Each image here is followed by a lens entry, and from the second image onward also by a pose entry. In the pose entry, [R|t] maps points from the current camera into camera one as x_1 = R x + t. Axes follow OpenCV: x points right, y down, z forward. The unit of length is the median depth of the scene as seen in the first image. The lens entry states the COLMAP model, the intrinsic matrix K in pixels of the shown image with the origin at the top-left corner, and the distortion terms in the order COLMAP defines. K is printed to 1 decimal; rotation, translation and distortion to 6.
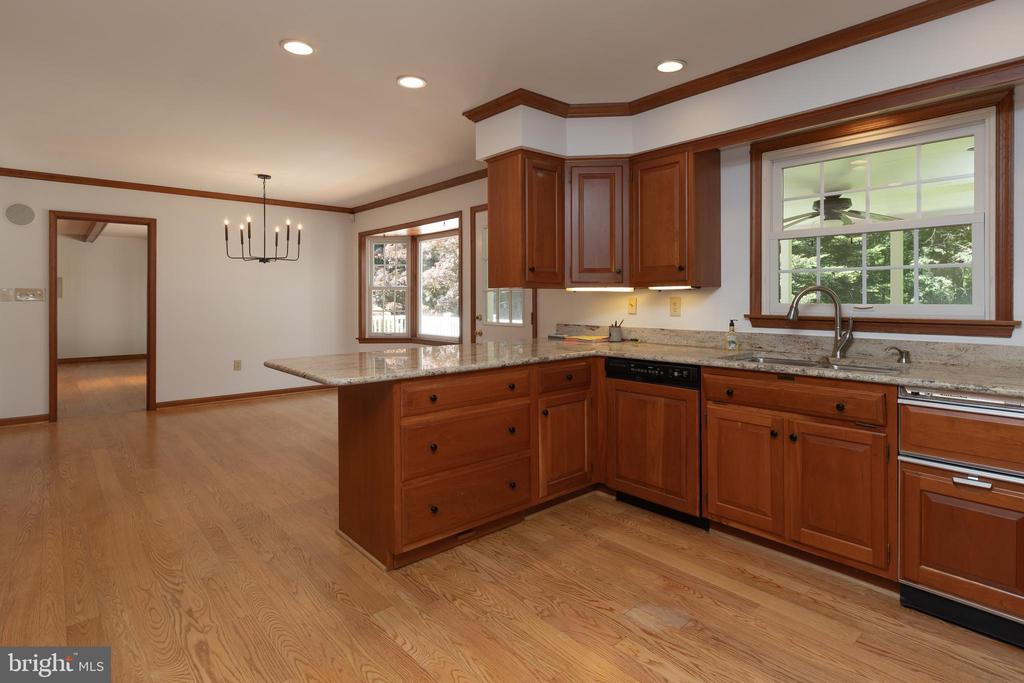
lens RADIAL K [[538.3, 0, 513.7], [0, 538.3, 297.0], [0, 0, 1]] dist [-0.002938, -0.000600]
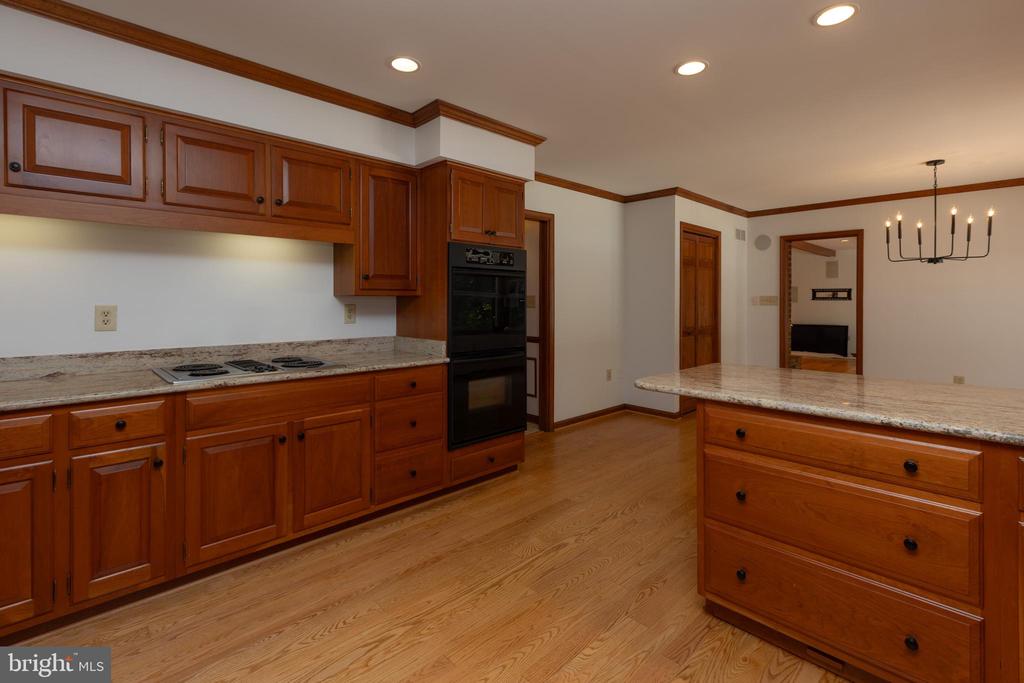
lens RADIAL K [[467.2, 0, 513.9], [0, 467.2, 300.5], [0, 0, 1]] dist [0.003347, 0.000424]
pose [[0.052170, 0.000122, -0.998638, 0.495377], [-0.003969, 0.999992, -0.000085, -0.004654], [0.998630, 0.003968, 0.052170, 0.599299]]
